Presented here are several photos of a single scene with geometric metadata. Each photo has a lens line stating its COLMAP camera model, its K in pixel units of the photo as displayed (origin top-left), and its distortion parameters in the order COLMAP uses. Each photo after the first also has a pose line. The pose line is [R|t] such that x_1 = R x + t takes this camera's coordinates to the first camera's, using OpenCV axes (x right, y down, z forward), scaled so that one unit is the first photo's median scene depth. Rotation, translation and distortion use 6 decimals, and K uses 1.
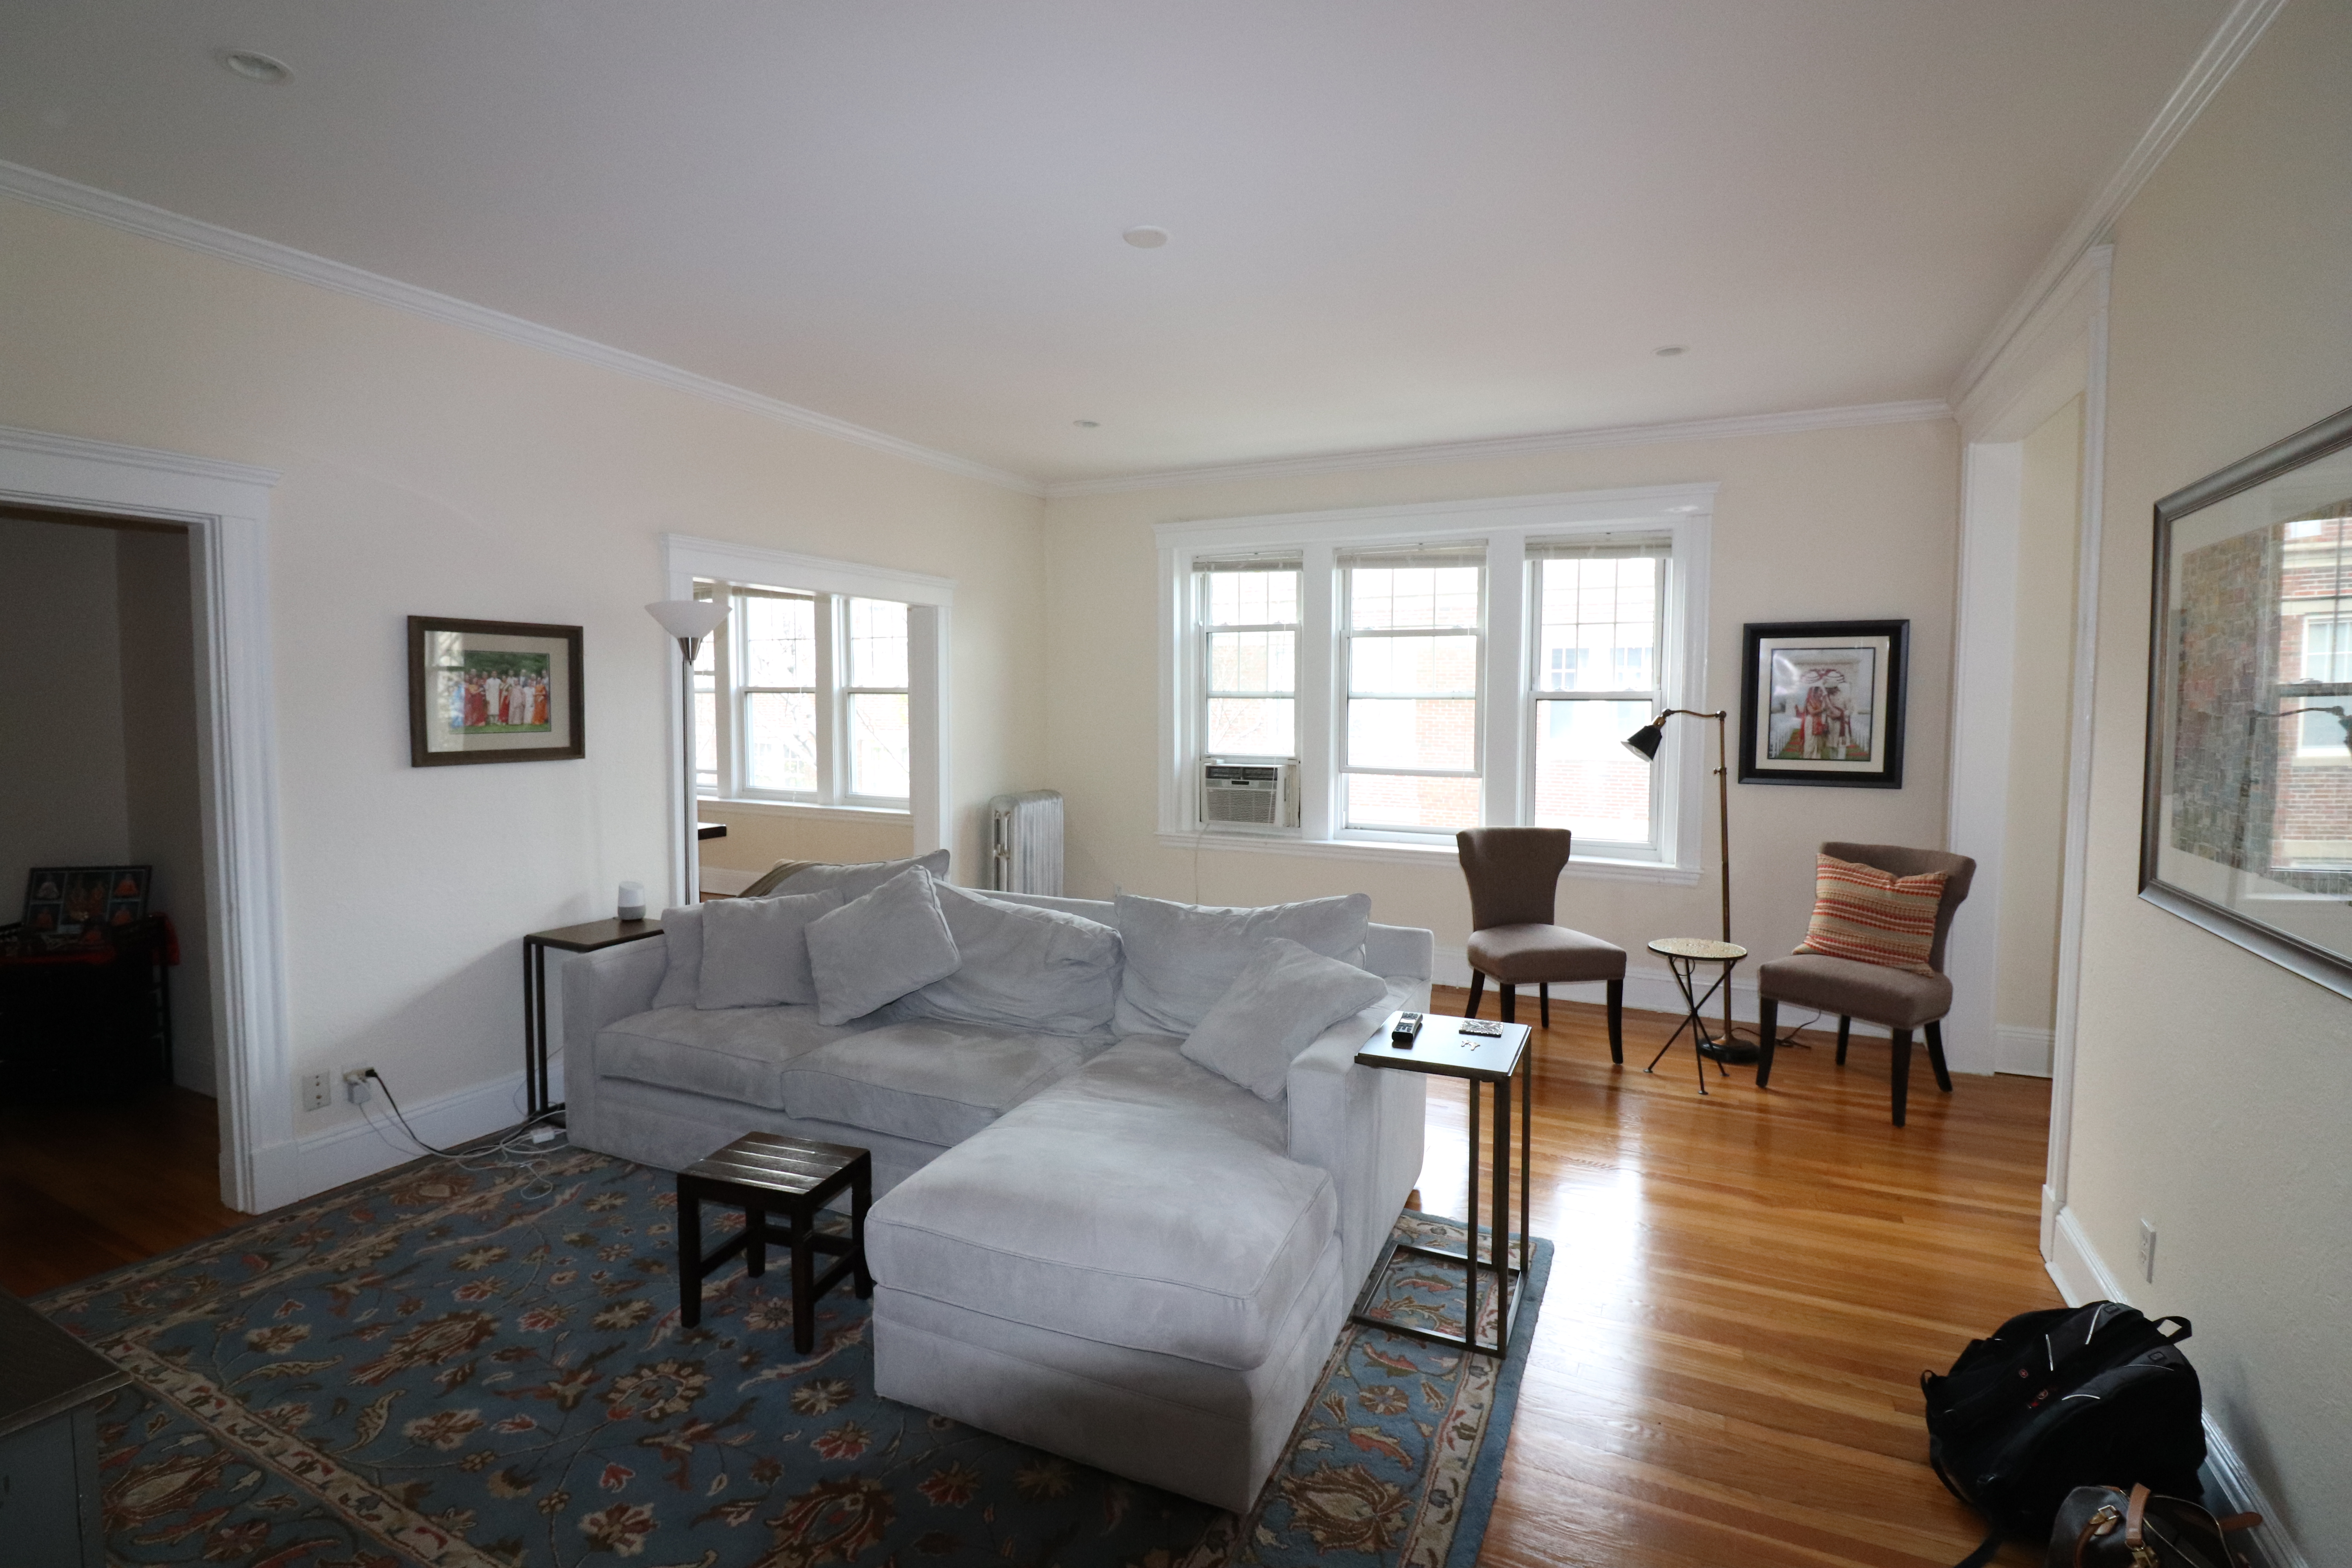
lens RADIAL K [[1102.9, 0, 1165.0], [0, 1102.9, 764.9], [0, 0, 1]] dist [0.000000, -0.013763]
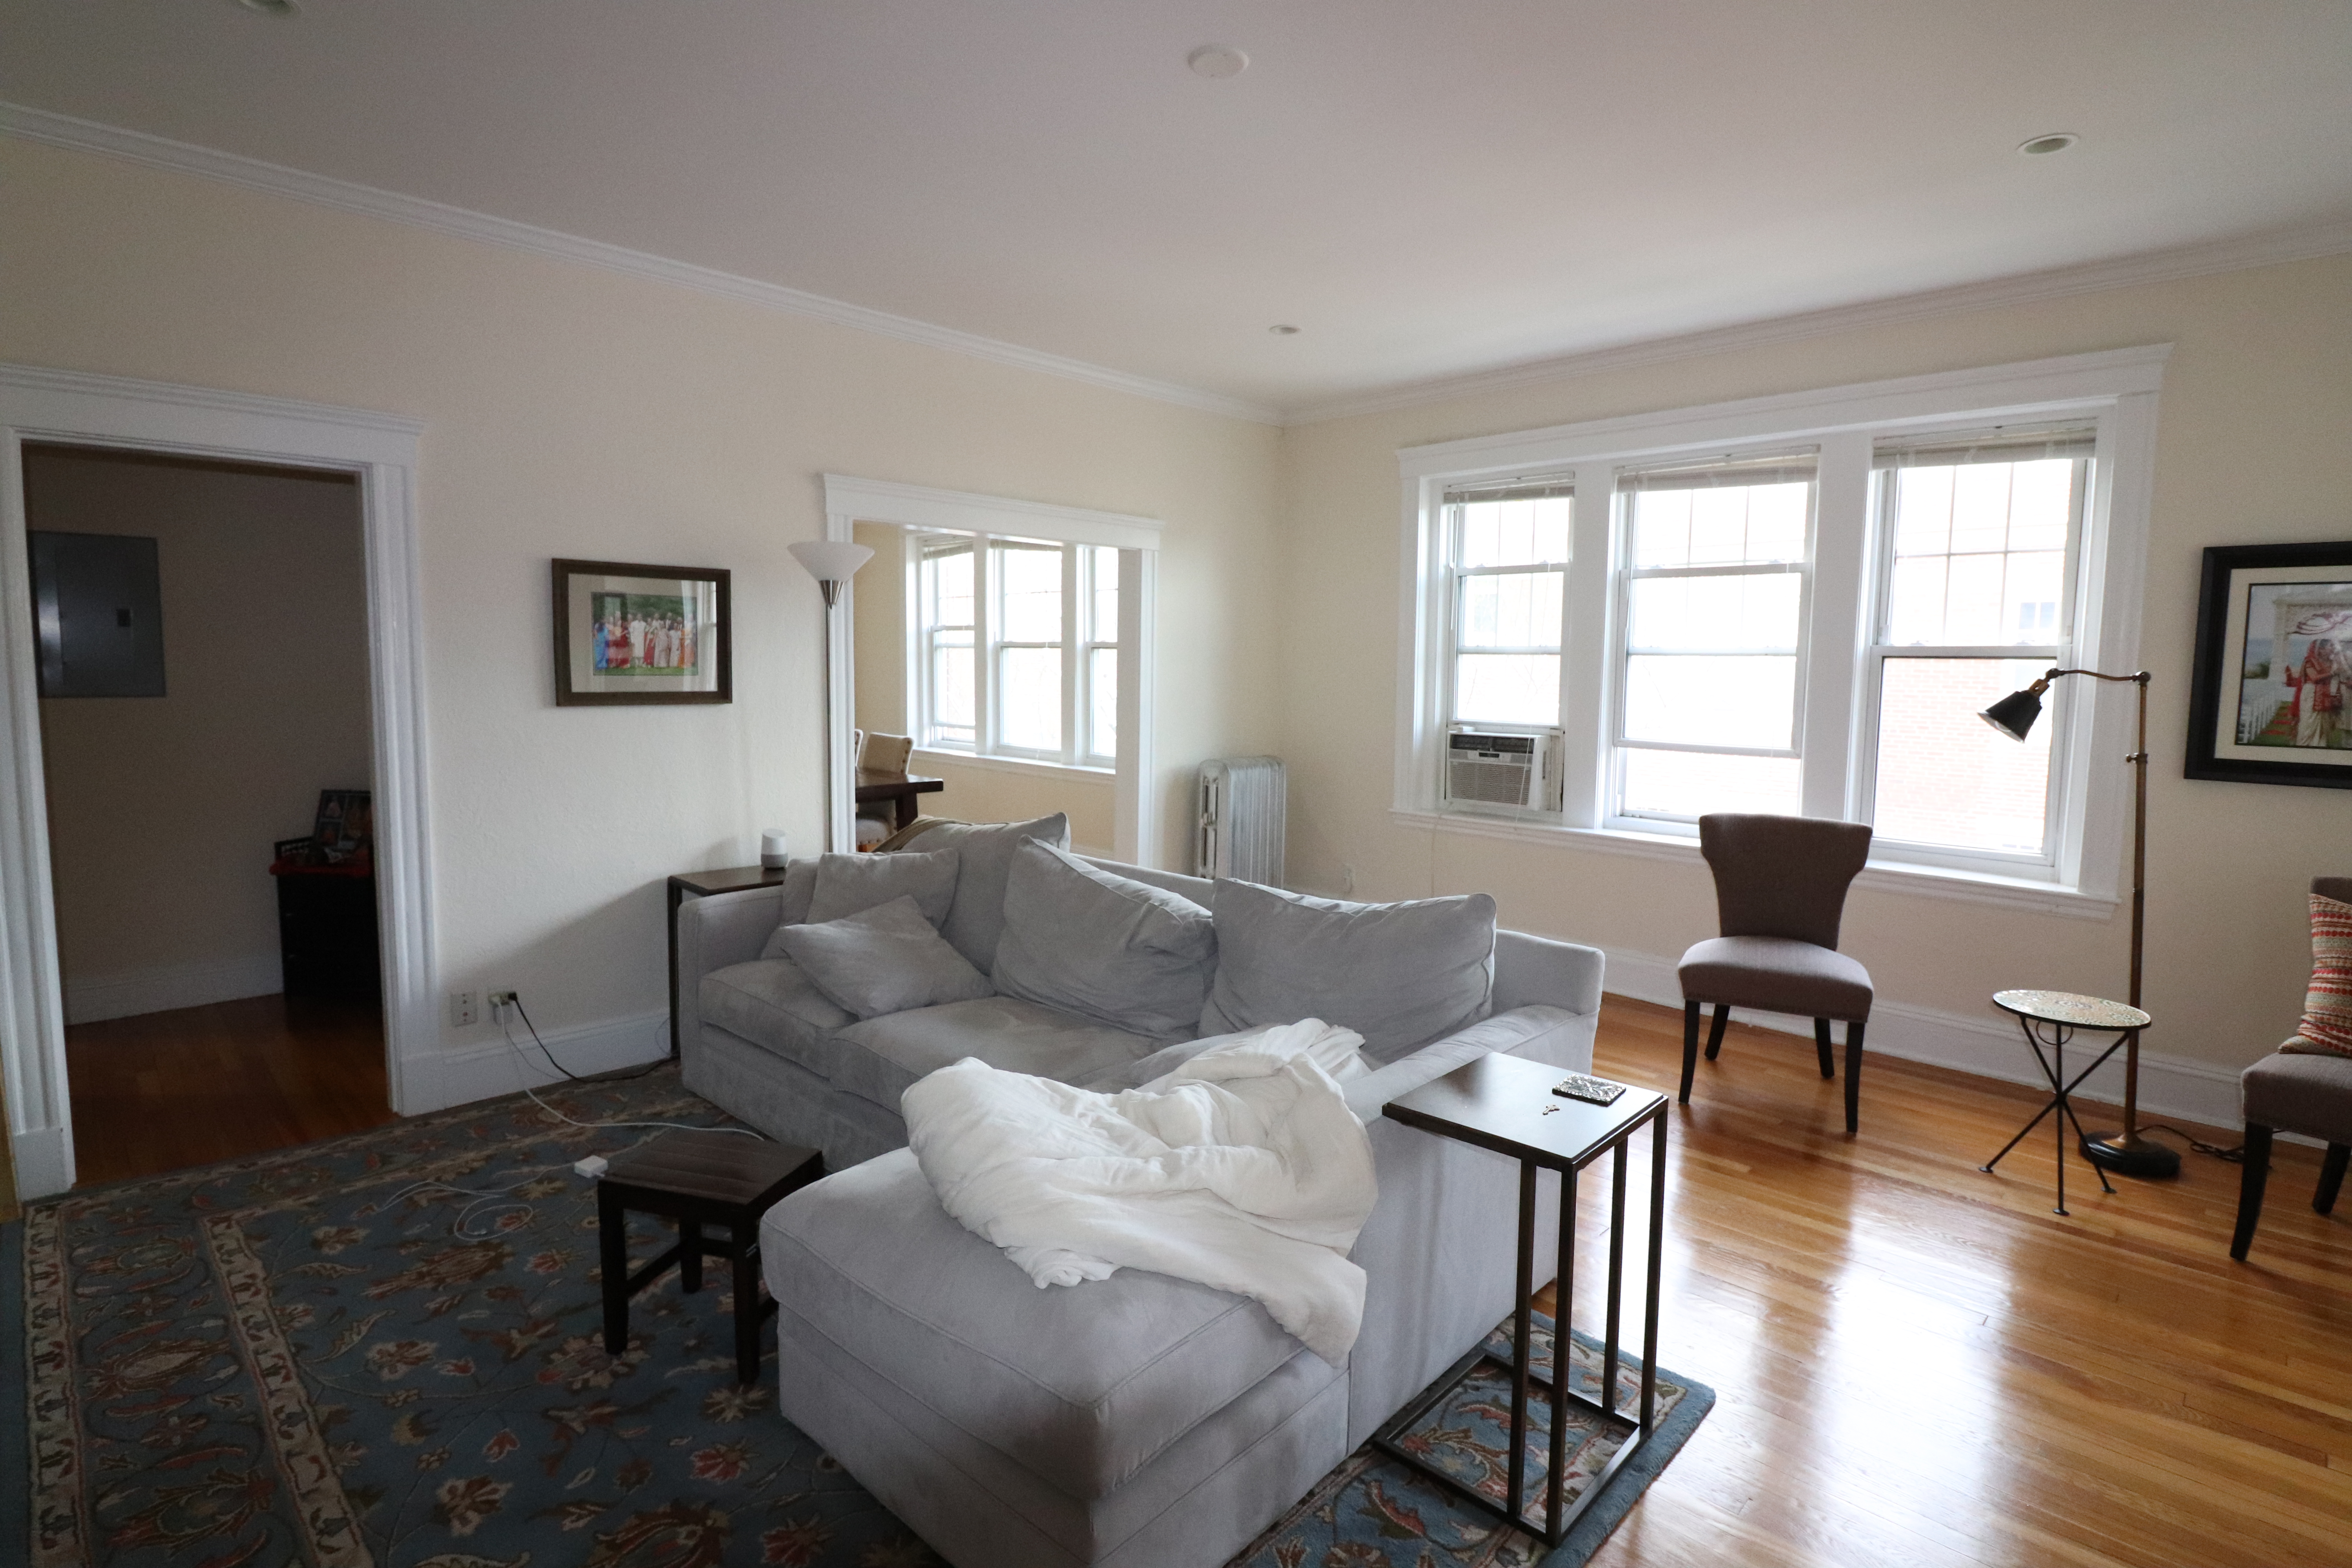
lens RADIAL K [[1157.3, 0, 1171.0], [0, 1157.3, 774.5], [0, 0, 1]] dist [0.000780, -0.012604]
pose [[0.946785, 0.039976, -0.319376, 0.166743], [-0.029280, 0.998840, 0.038223, 0.006048], [0.320533, -0.026838, 0.946857, 0.123211]]
